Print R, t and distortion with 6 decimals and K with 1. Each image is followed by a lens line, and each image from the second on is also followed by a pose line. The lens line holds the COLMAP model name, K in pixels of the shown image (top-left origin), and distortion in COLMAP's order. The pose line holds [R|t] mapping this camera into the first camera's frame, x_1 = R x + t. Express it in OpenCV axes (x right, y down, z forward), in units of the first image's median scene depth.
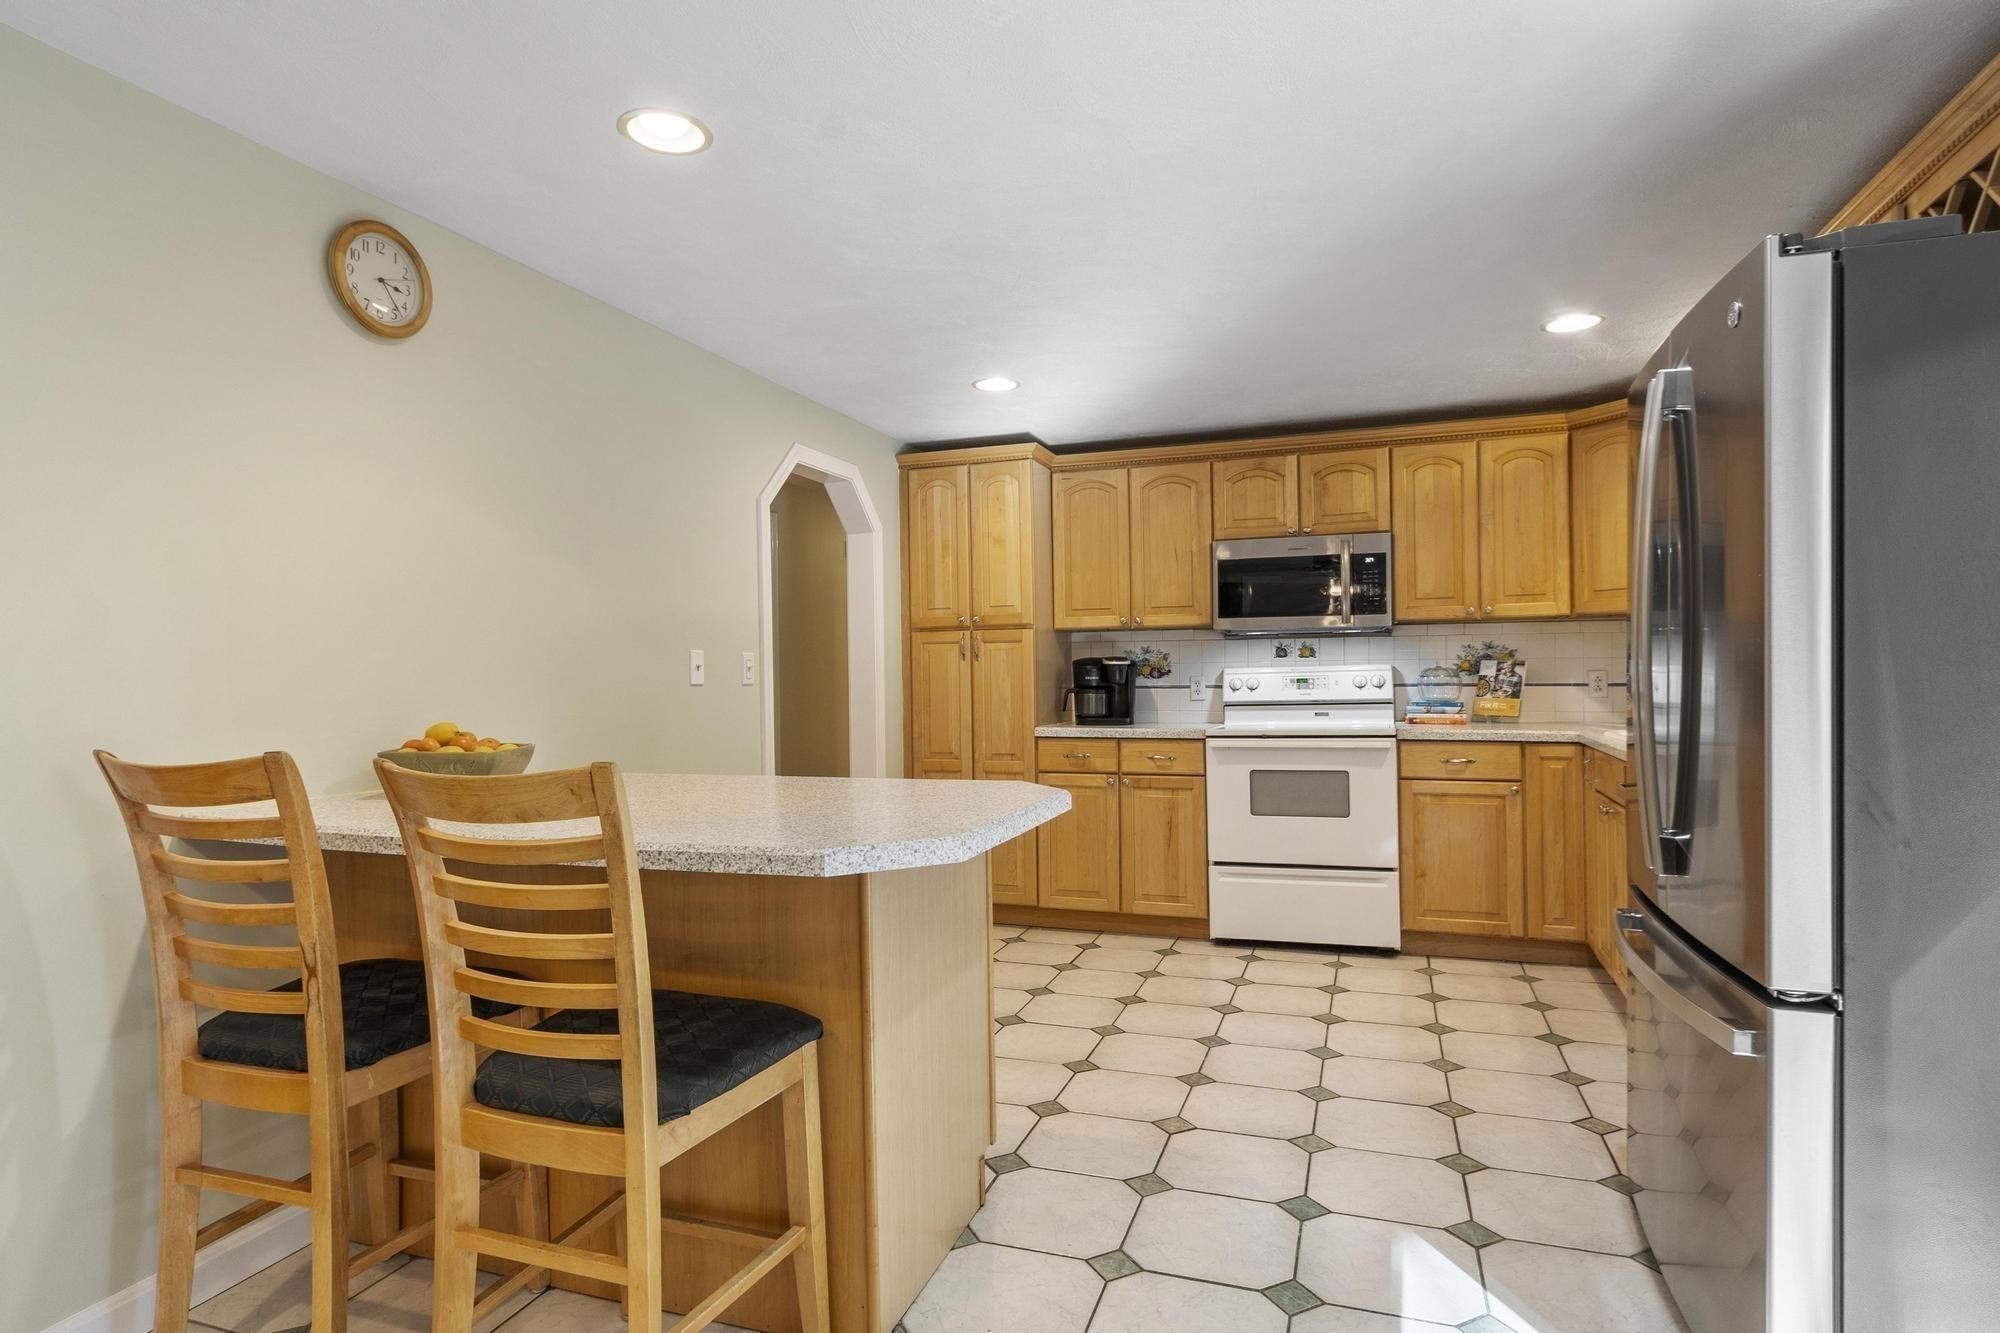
lens RADIAL K [[1084.3, 0, 997.4], [0, 1084.3, 672.3], [0, 0, 1]] dist [0.003911, 0.001067]
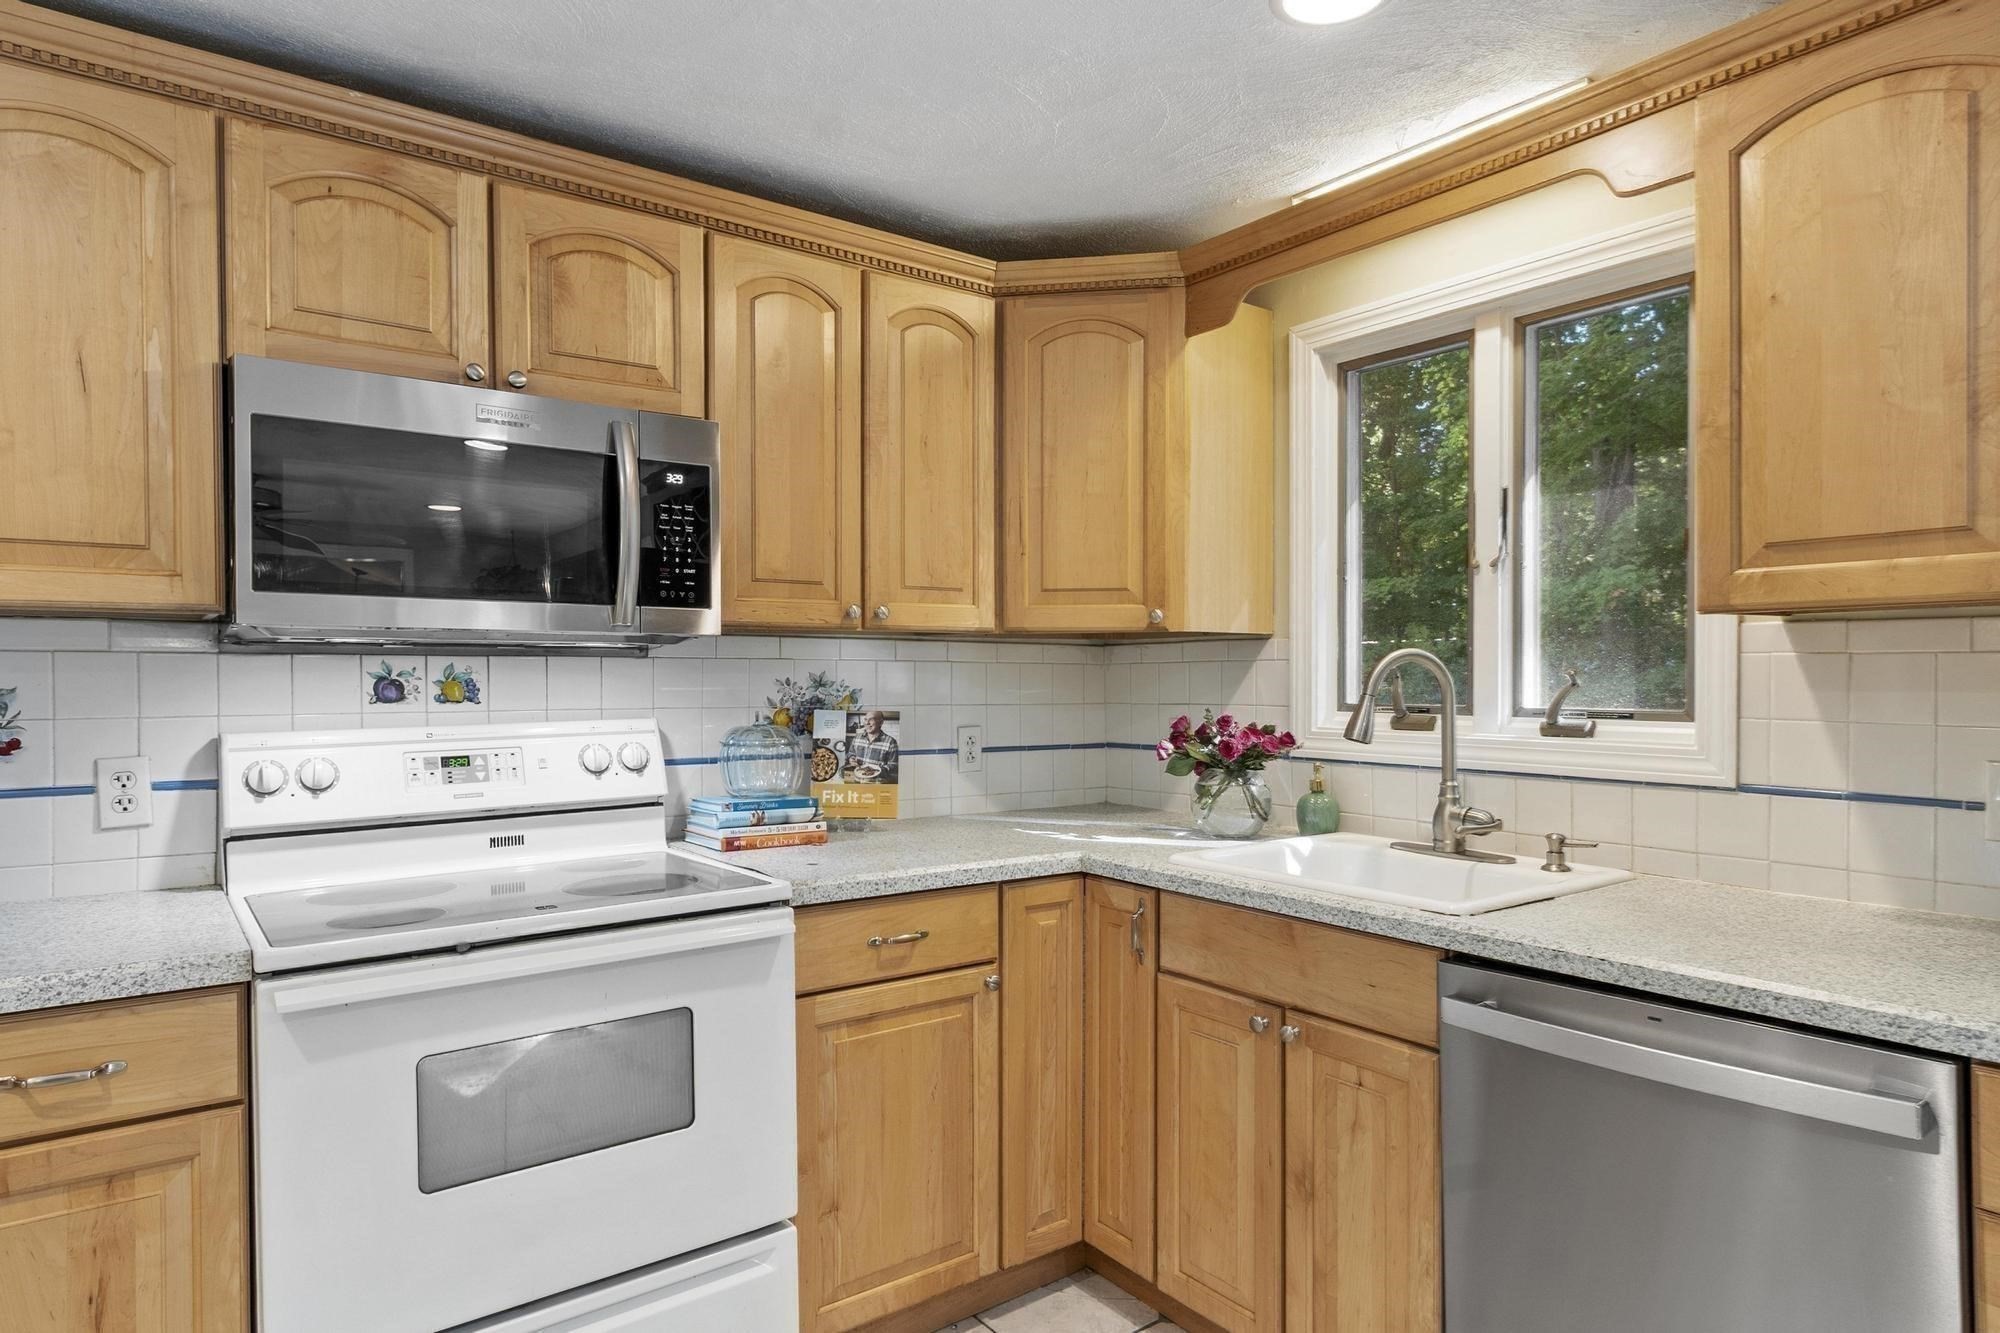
lens RADIAL K [[1159.3, 0, 1004.8], [0, 1159.3, 691.1], [0, 0, 1]] dist [0.004848, 0.000038]
pose [[0.552729, 0.002078, 0.833358, 0.035983], [-0.005941, 0.999981, 0.001447, -0.021446], [-0.833340, -0.005751, 0.552731, 0.624092]]
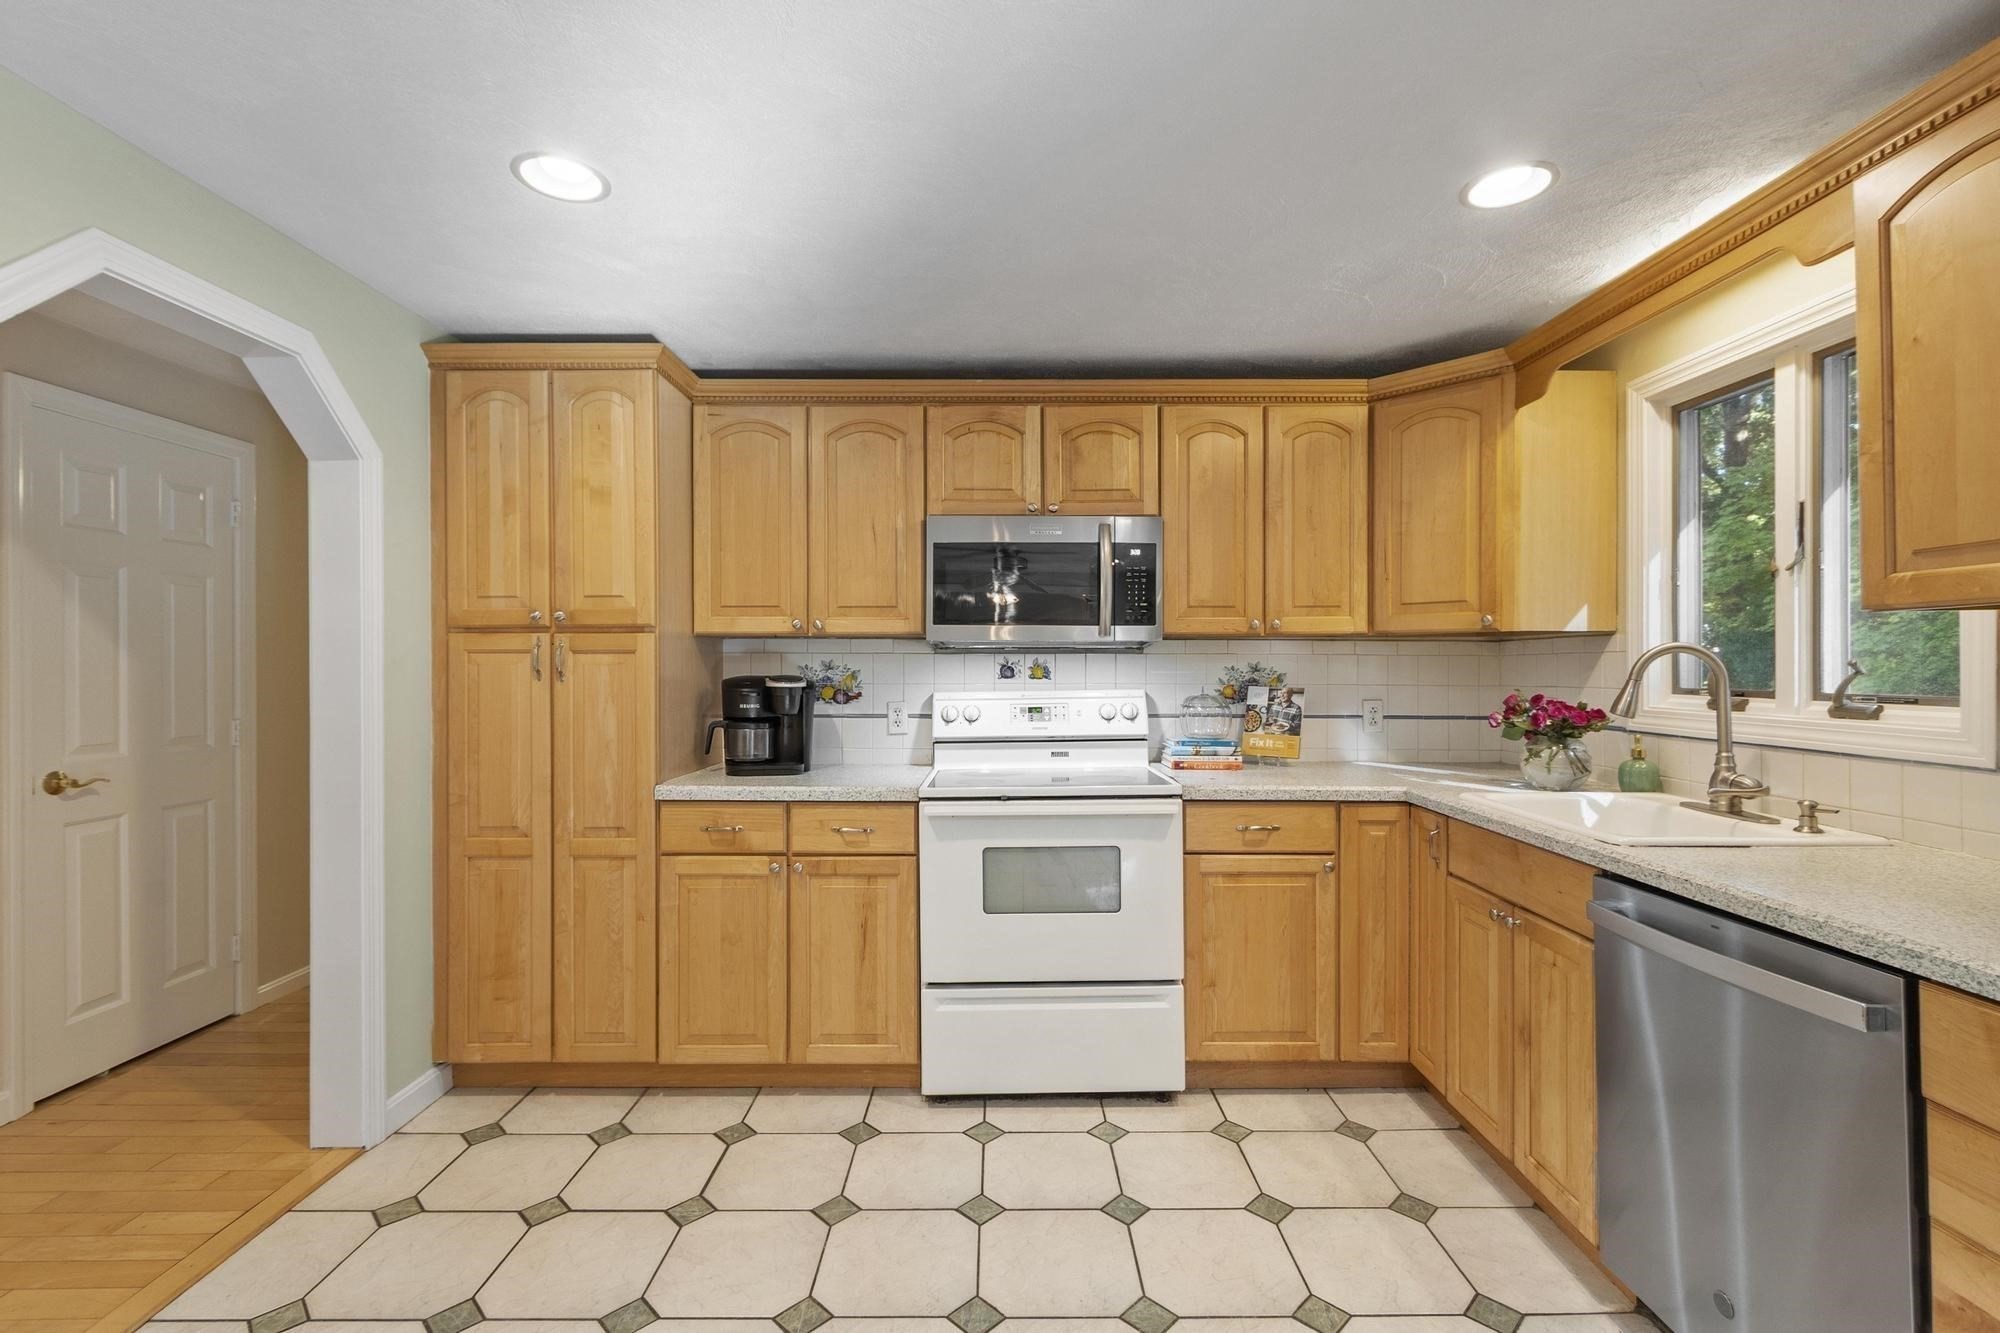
lens RADIAL K [[886.1, 0, 1003.1], [0, 886.1, 668.6], [0, 0, 1]] dist [-0.001368, -0.001319]
pose [[0.940553, 0.011550, 0.339450, 0.050699], [-0.011956, 0.999928, -0.000894, -0.021556], [-0.339436, -0.003218, 0.940624, 0.445602]]
